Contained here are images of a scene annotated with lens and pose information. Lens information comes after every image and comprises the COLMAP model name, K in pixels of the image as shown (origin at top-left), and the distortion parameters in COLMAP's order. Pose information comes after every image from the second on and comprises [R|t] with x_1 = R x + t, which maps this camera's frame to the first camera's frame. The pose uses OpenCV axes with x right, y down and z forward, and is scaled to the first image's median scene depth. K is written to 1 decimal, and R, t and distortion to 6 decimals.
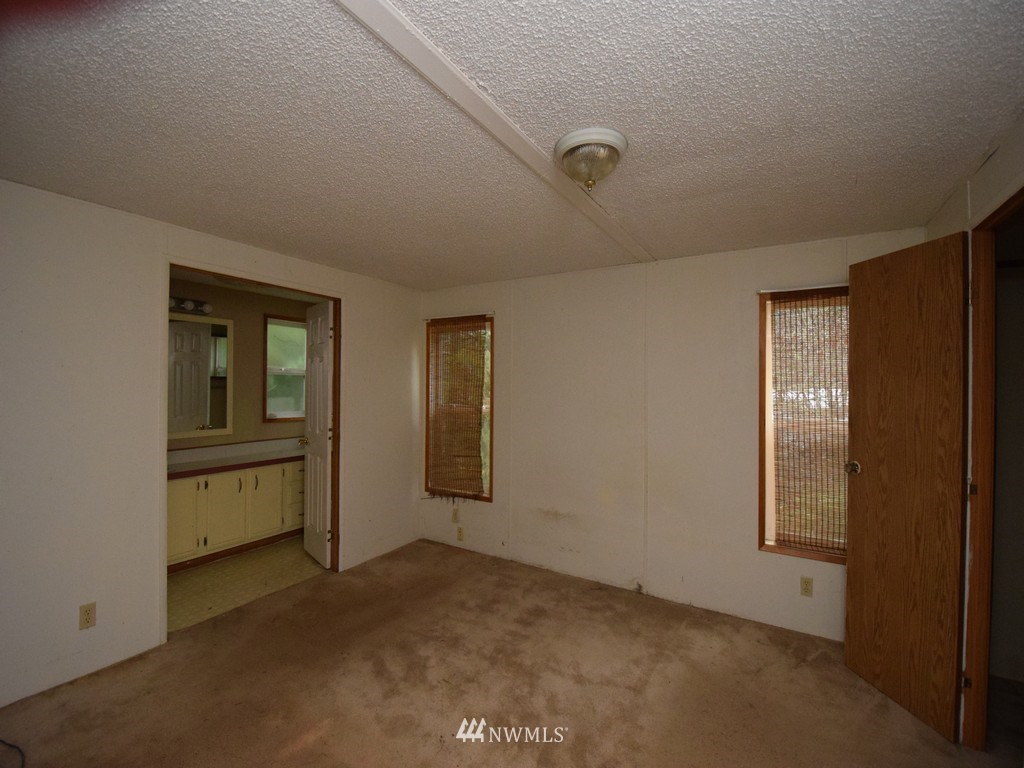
lens RADIAL K [[444.5, 0, 513.7], [0, 444.5, 374.6], [0, 0, 1]] dist [0.016560, -0.019657]
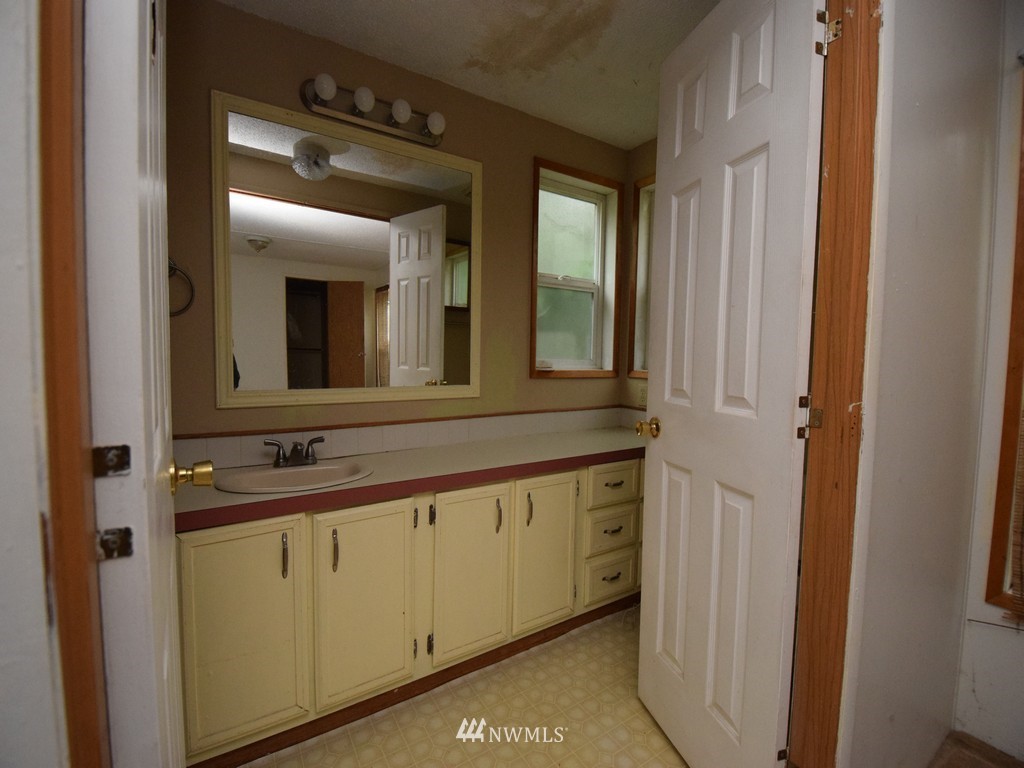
lens RADIAL K [[444.5, 0, 513.7], [0, 444.5, 374.6], [0, 0, 1]] dist [0.016560, -0.019657]
pose [[0.898329, 0.034227, -0.437987, -0.377128], [-0.007395, 0.997997, 0.062822, 0.076628], [0.439260, -0.053195, 0.896783, 0.567757]]
